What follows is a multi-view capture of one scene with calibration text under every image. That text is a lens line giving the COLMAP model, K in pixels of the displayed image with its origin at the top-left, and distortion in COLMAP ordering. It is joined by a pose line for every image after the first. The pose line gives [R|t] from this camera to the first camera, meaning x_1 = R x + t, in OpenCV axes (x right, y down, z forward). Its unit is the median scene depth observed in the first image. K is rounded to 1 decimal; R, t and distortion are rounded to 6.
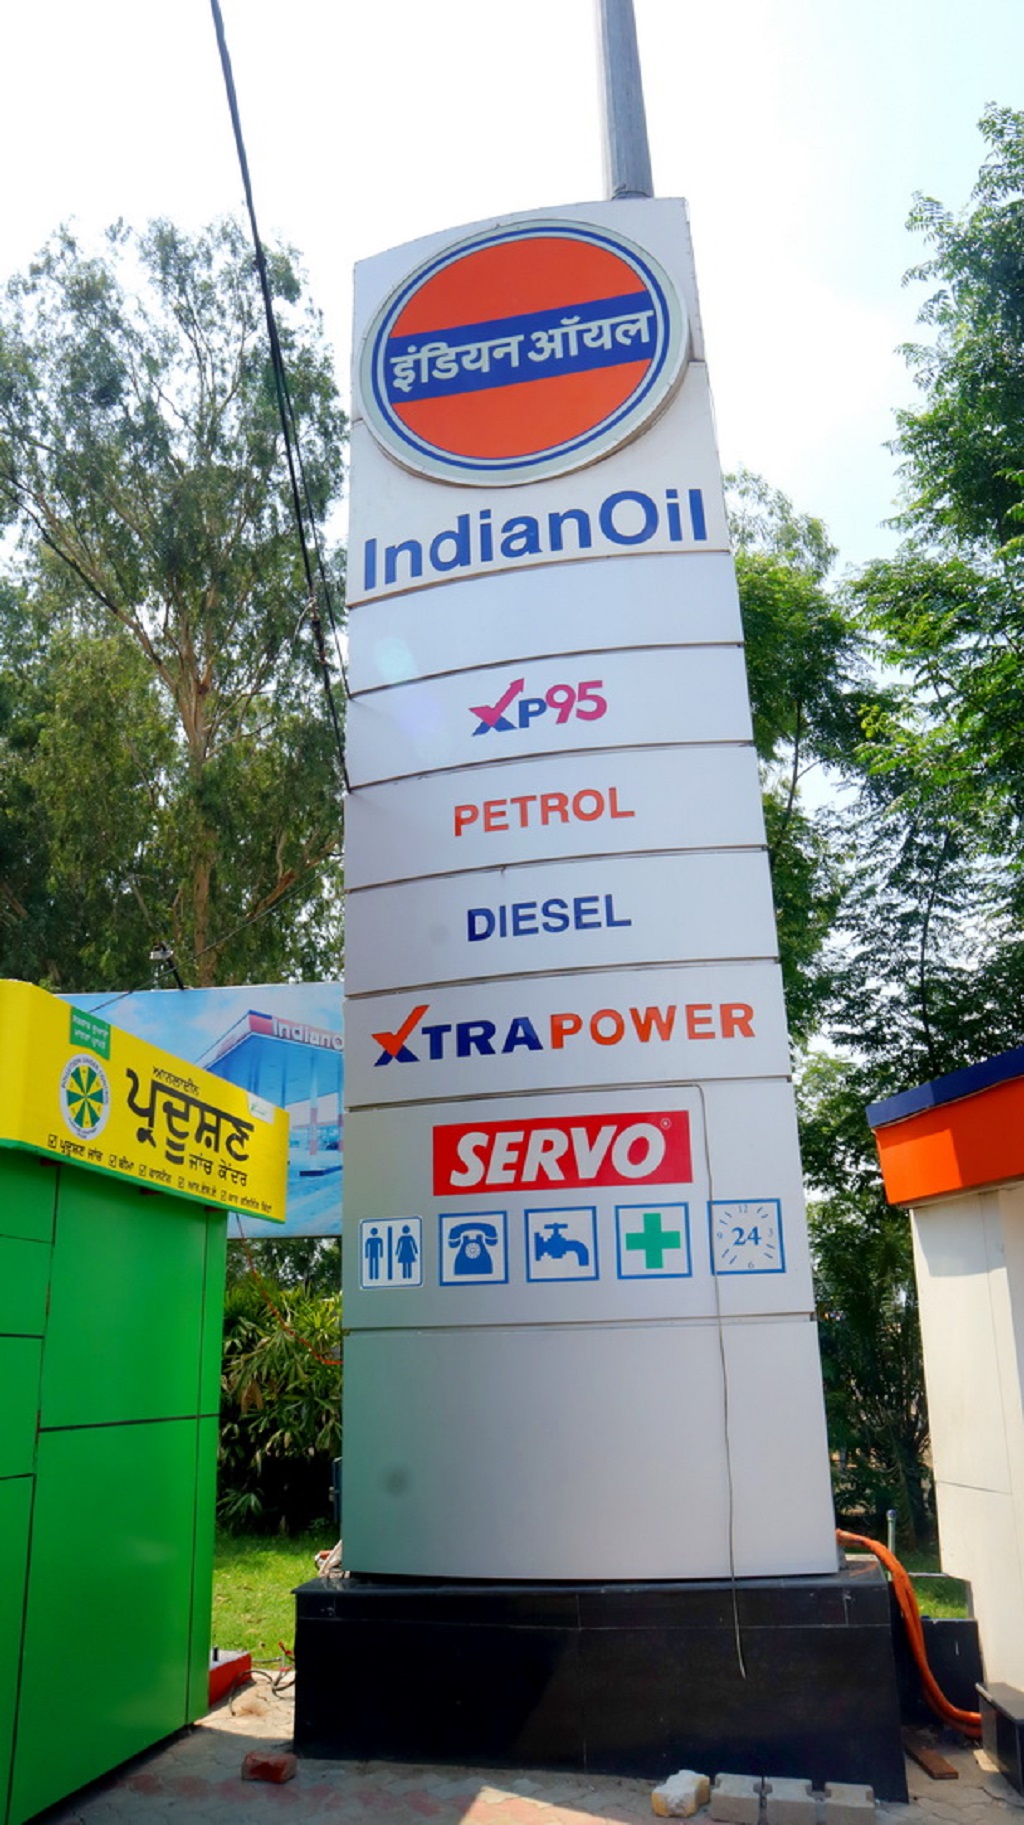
lens RADIAL K [[1253.6, 0, 511.6], [0, 1253.6, 907.3], [0, 0, 1]] dist [-0.104260, 0.027663]
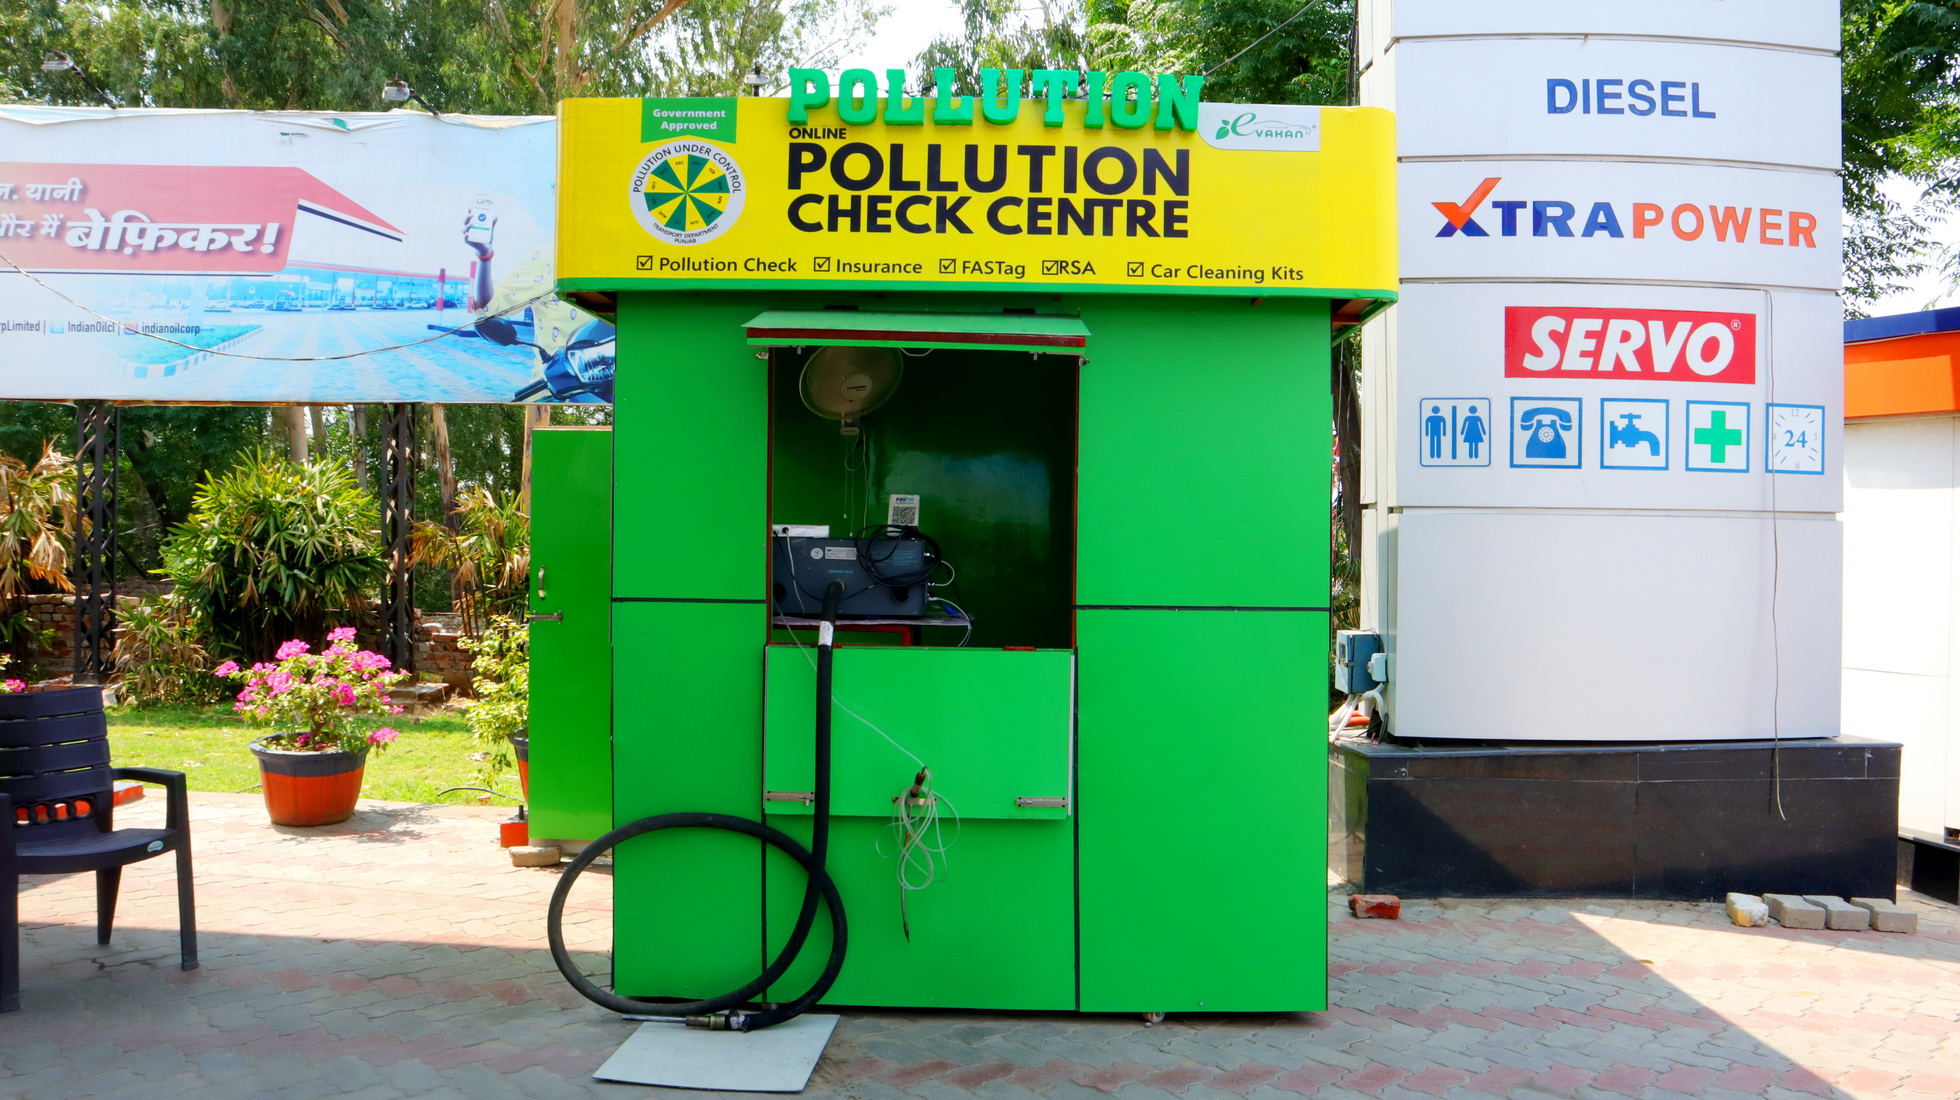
lens RADIAL K [[1346.4, 0, 981.7], [0, 1346.4, 553.1], [0, 0, 1]] dist [-0.104260, 0.027663]
pose [[0.979840, 0.038018, 0.196131, -0.669681], [-0.101960, 0.939410, 0.327281, 0.063332], [-0.171805, -0.340680, 0.924348, 0.063863]]
